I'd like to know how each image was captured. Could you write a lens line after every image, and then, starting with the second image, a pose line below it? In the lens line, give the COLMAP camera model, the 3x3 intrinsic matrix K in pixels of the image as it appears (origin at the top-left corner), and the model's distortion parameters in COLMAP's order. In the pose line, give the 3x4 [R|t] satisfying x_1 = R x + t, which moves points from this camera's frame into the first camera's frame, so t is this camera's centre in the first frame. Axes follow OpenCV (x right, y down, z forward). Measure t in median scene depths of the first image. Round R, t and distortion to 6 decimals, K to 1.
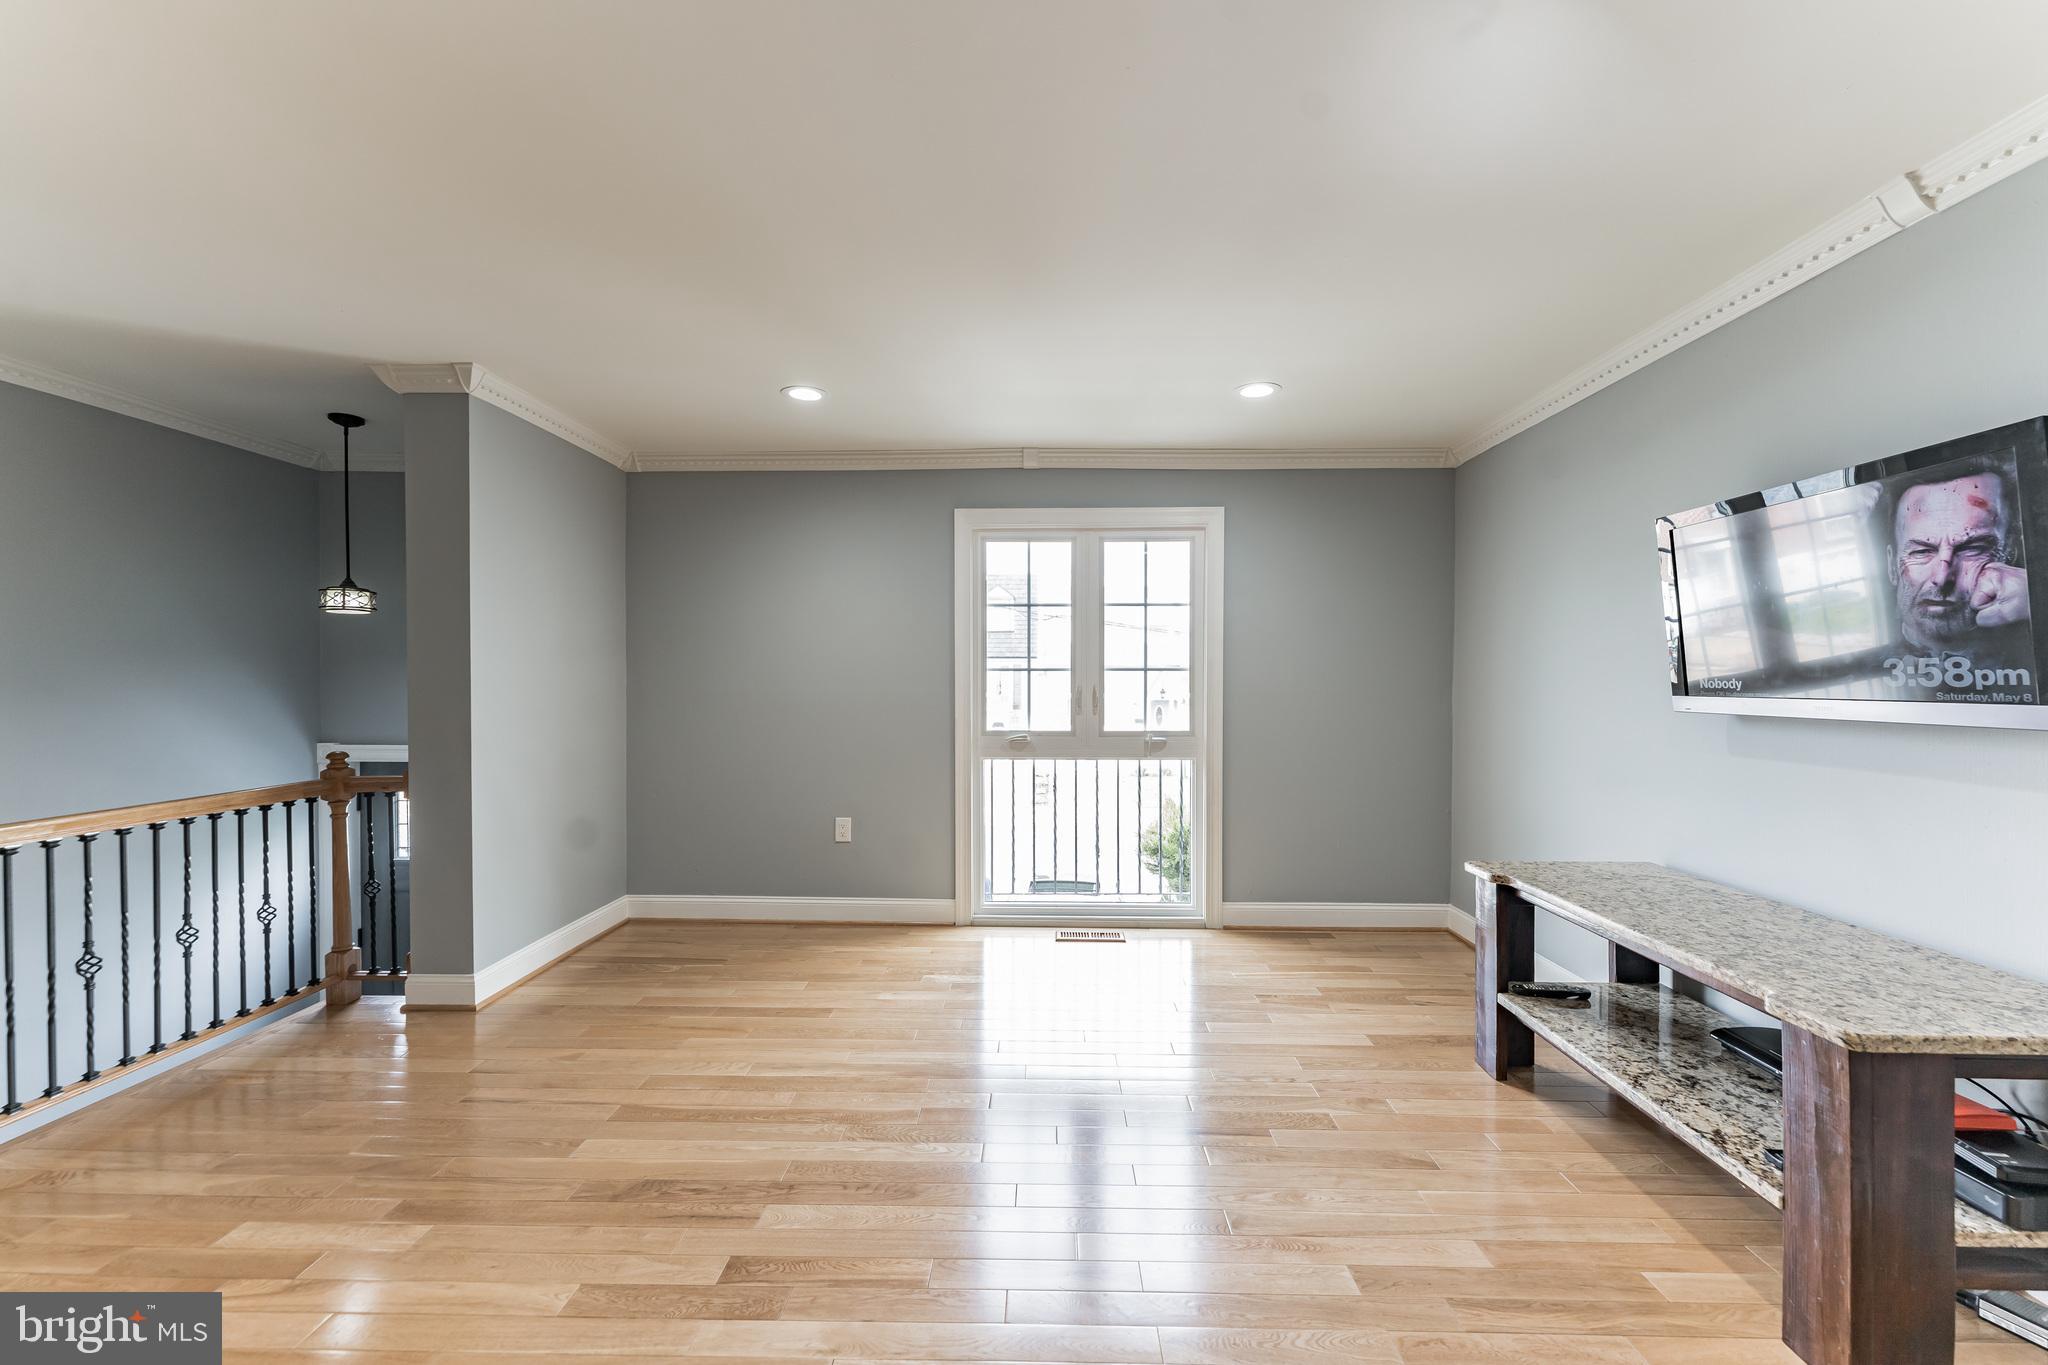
lens RADIAL K [[837.0, 0, 1024.0], [0, 837.0, 682.5], [0, 0, 1]] dist [0.000097, 0.000018]
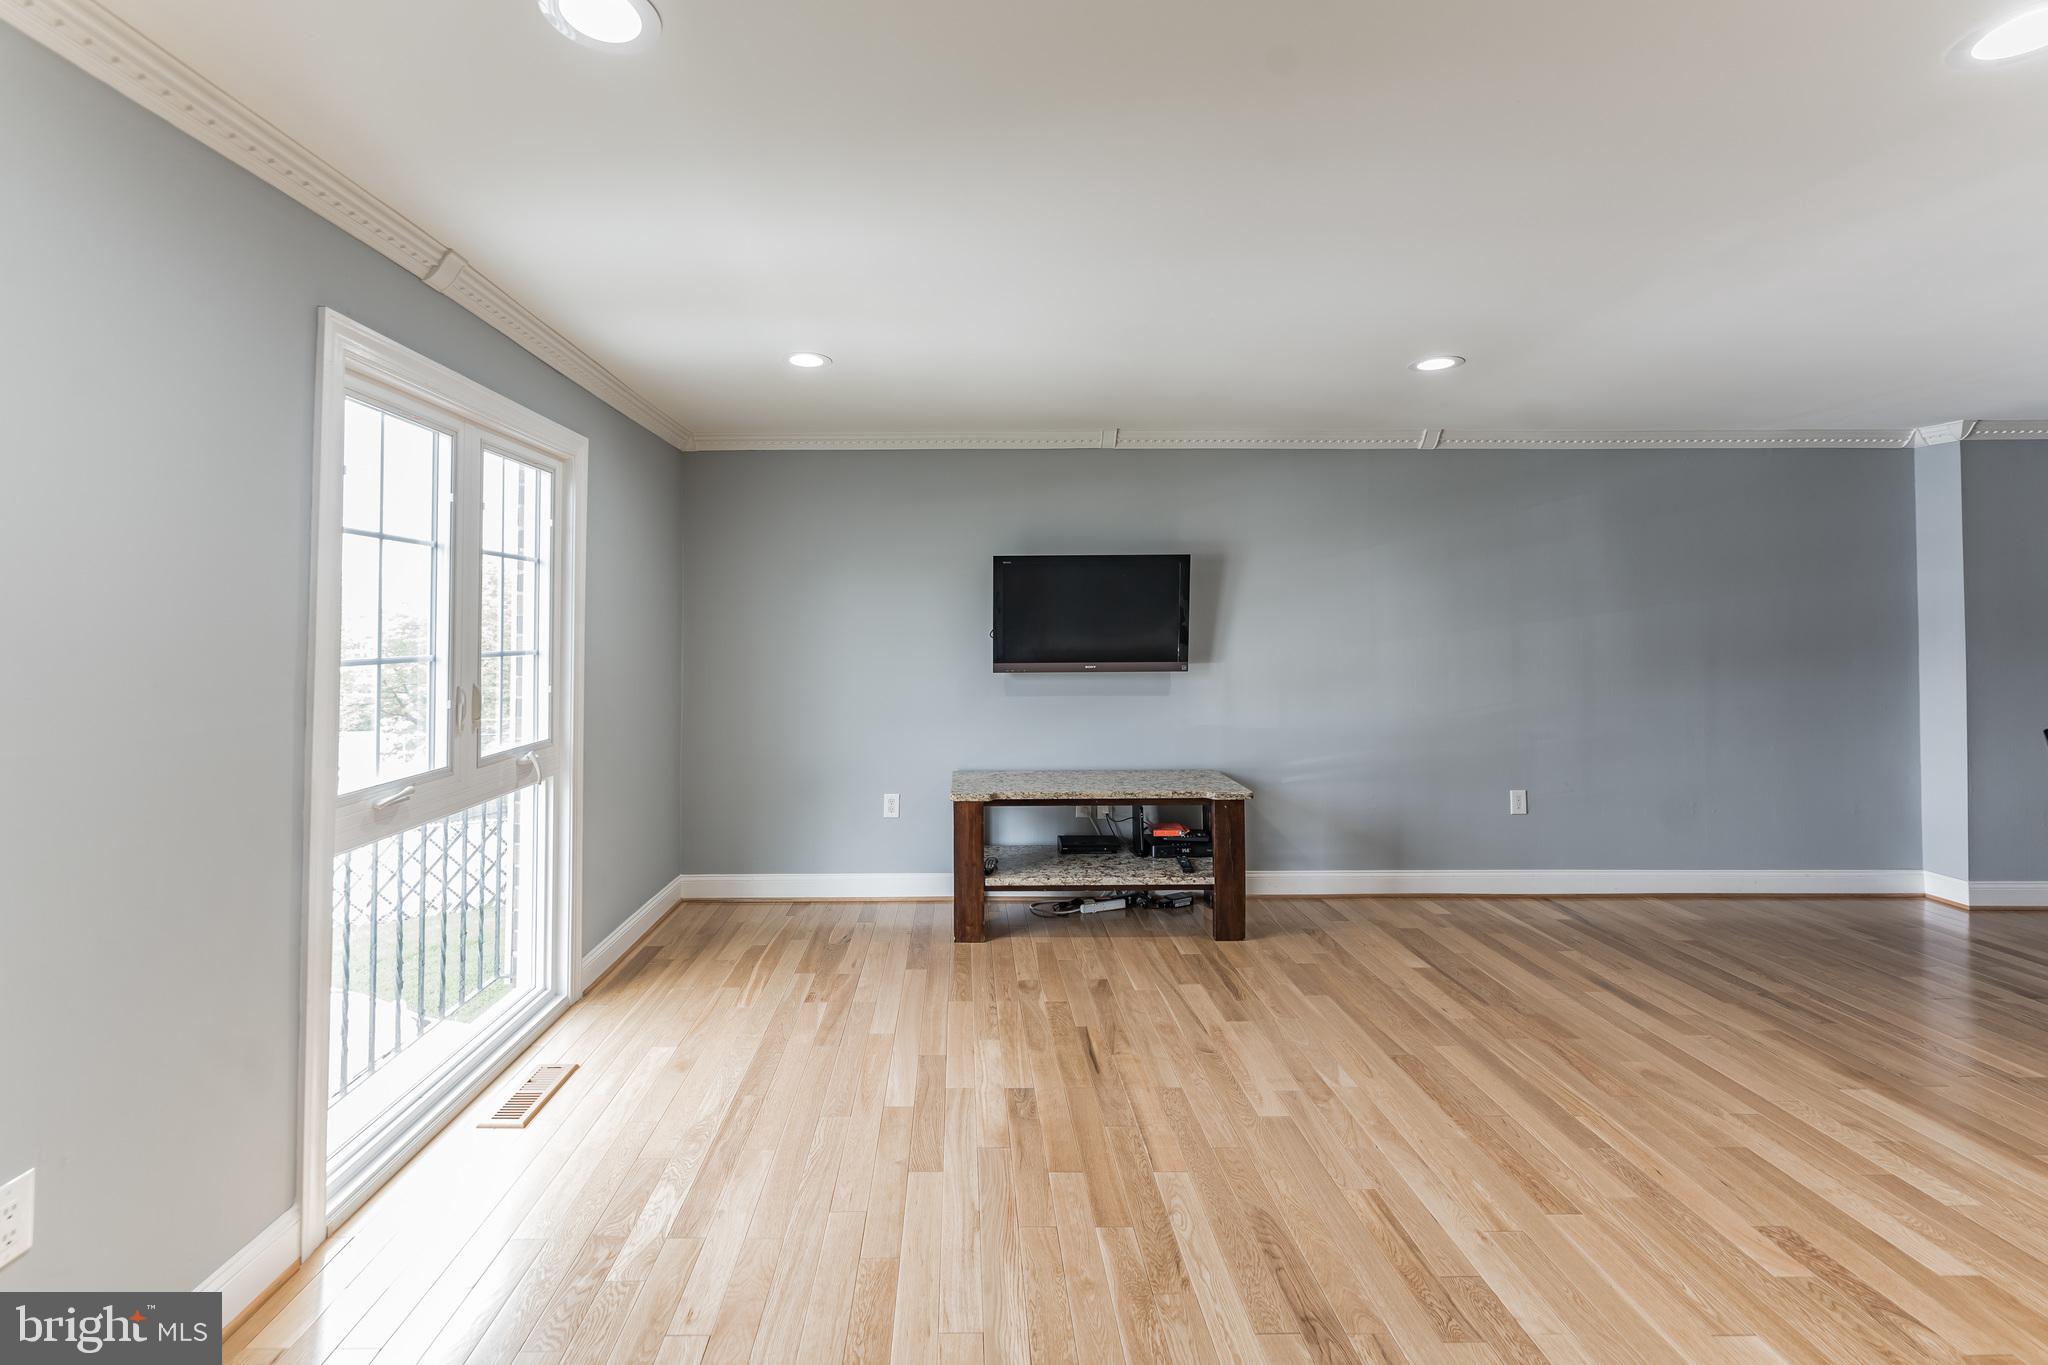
lens RADIAL K [[852.3, 0, 982.9], [0, 852.3, 611.1], [0, 0, 1]] dist [0.001548, 0.000337]
pose [[-0.057315, 0.020903, 0.998137, -0.556866], [0.008924, 0.999752, -0.020425, -0.032858], [-0.998316, 0.007737, -0.057488, 0.688193]]
